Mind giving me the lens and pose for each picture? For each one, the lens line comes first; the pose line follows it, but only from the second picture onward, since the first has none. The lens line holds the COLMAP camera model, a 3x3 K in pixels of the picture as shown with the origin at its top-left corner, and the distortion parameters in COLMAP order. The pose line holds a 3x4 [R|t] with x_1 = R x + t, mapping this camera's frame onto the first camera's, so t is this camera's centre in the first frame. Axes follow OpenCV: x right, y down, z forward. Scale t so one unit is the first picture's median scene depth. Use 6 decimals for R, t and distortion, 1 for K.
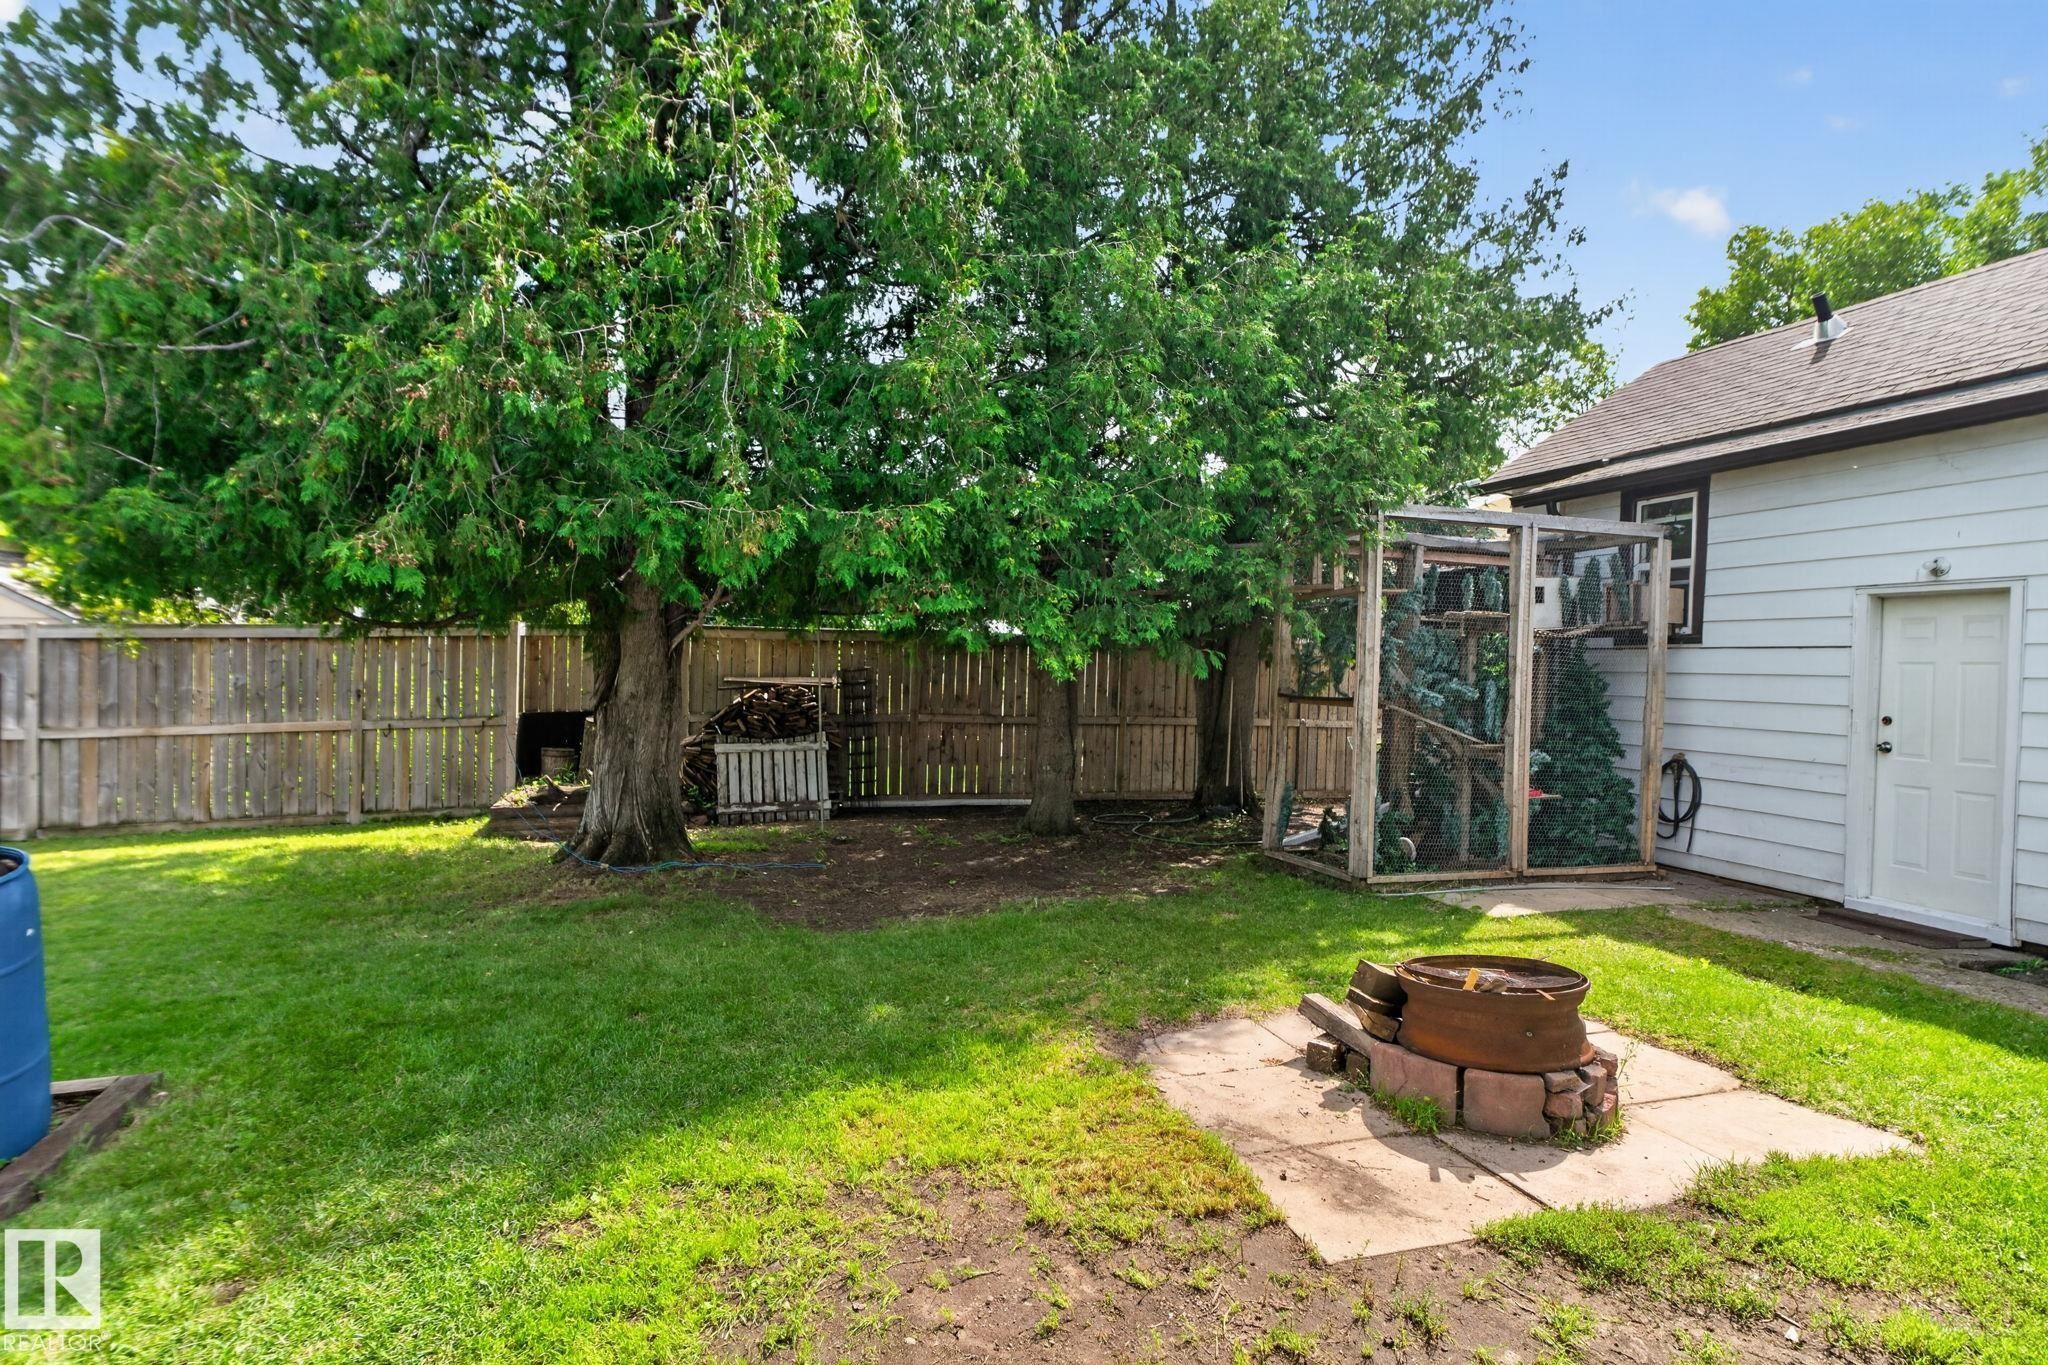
lens RADIAL K [[1040.7, 0, 1024.0], [0, 1040.7, 682.5], [0, 0, 1]] dist [0.000540, 0.000202]
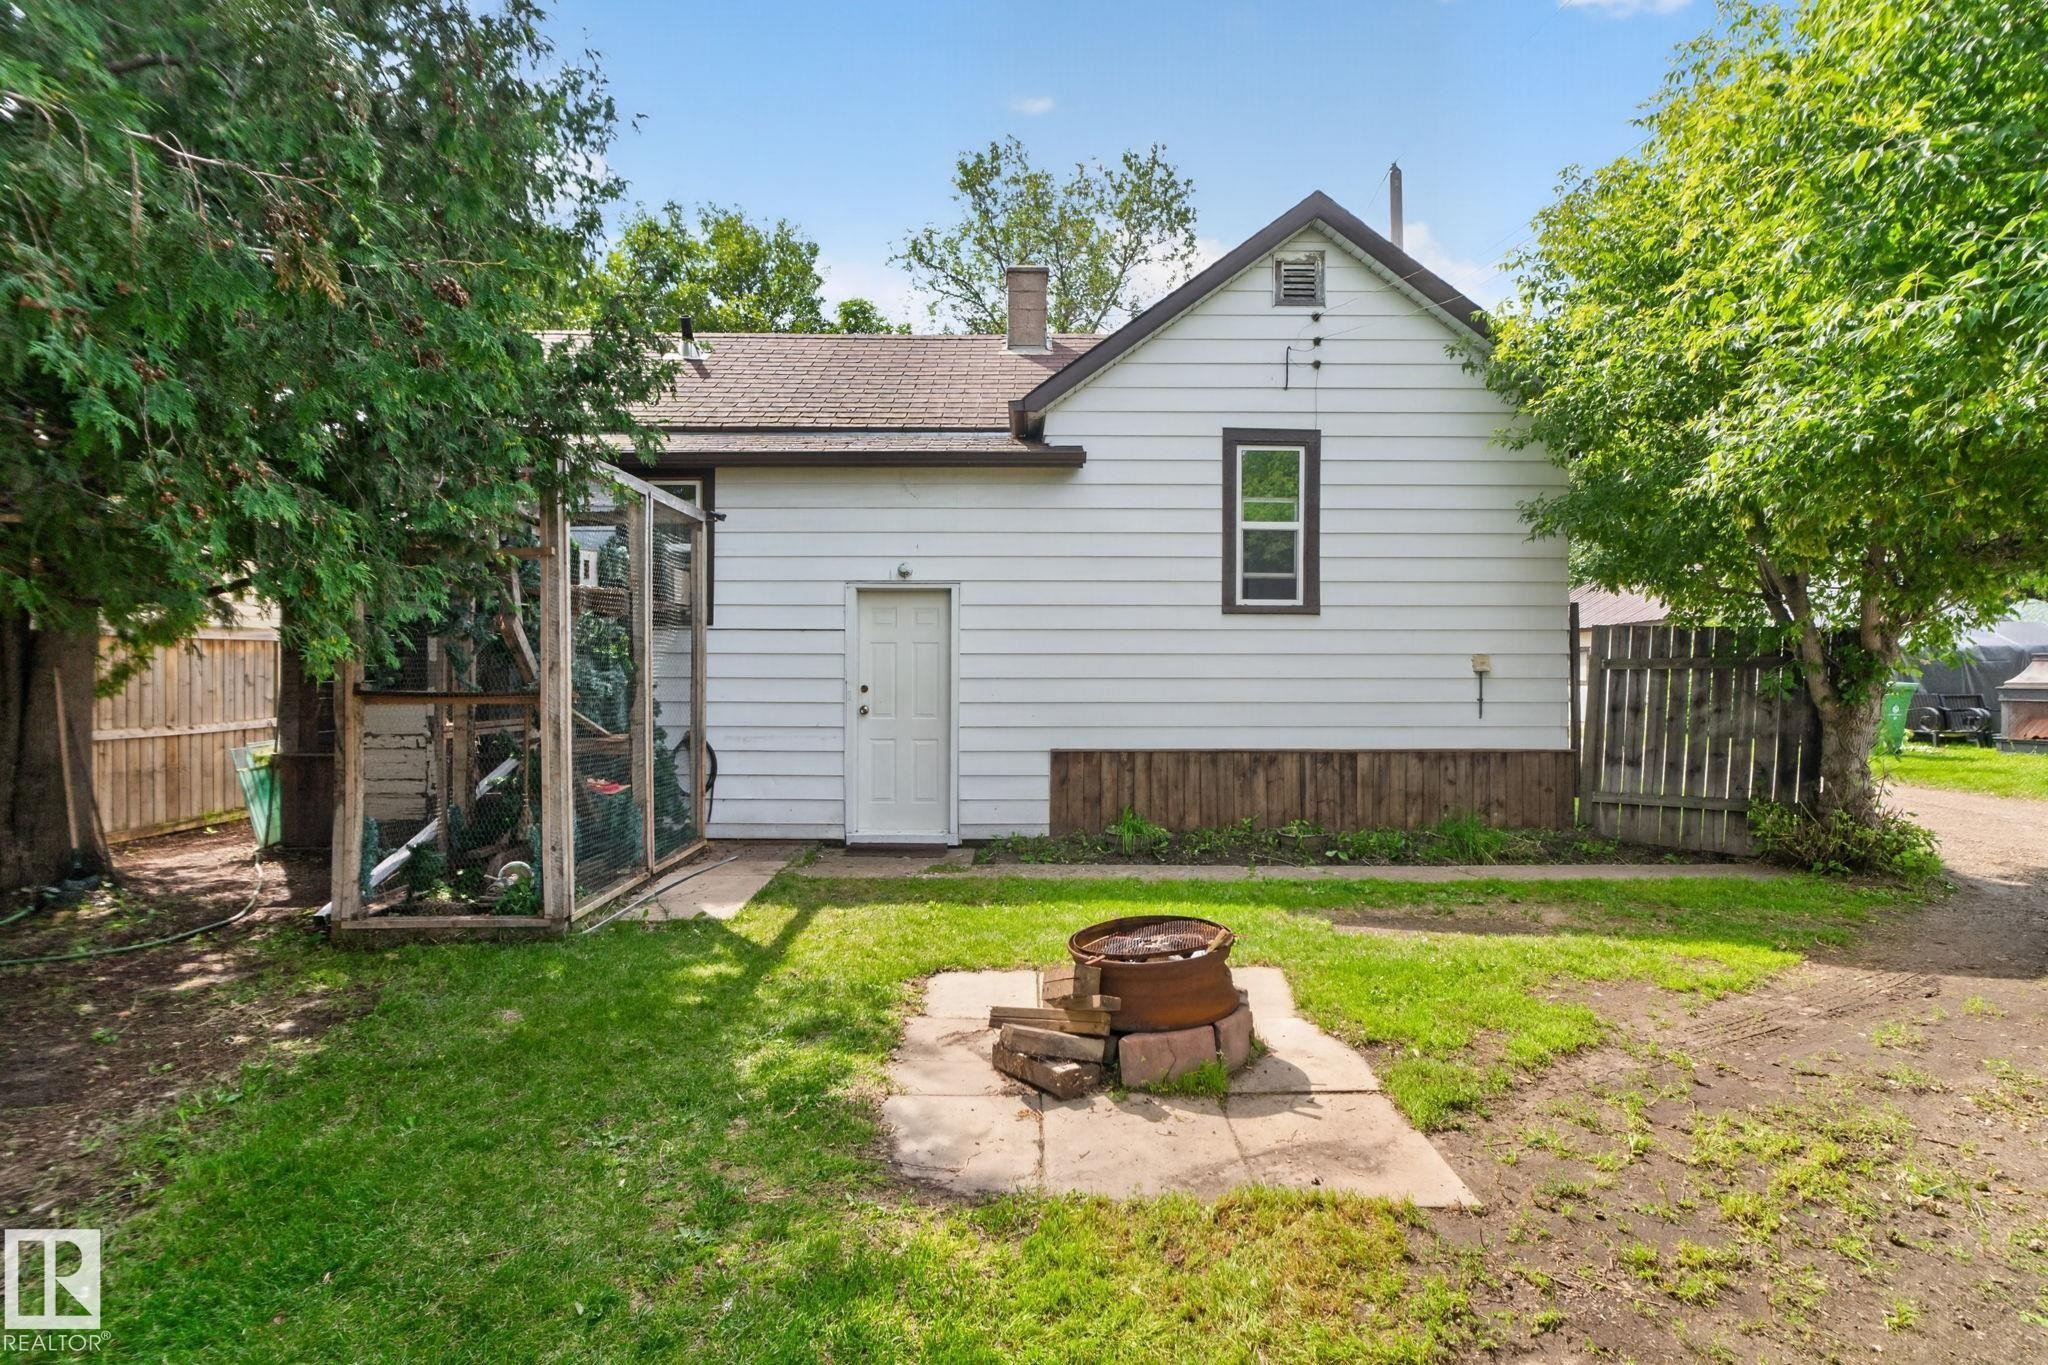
lens RADIAL K [[1060.9, 0, 1024.0], [0, 1060.9, 682.5], [0, 0, 1]] dist [0.002051, 0.000178]
pose [[0.296735, -0.039347, 0.954149, -0.384108], [0.019931, 0.999188, 0.035006, -0.013946], [-0.954752, 0.008629, 0.297278, 0.491374]]
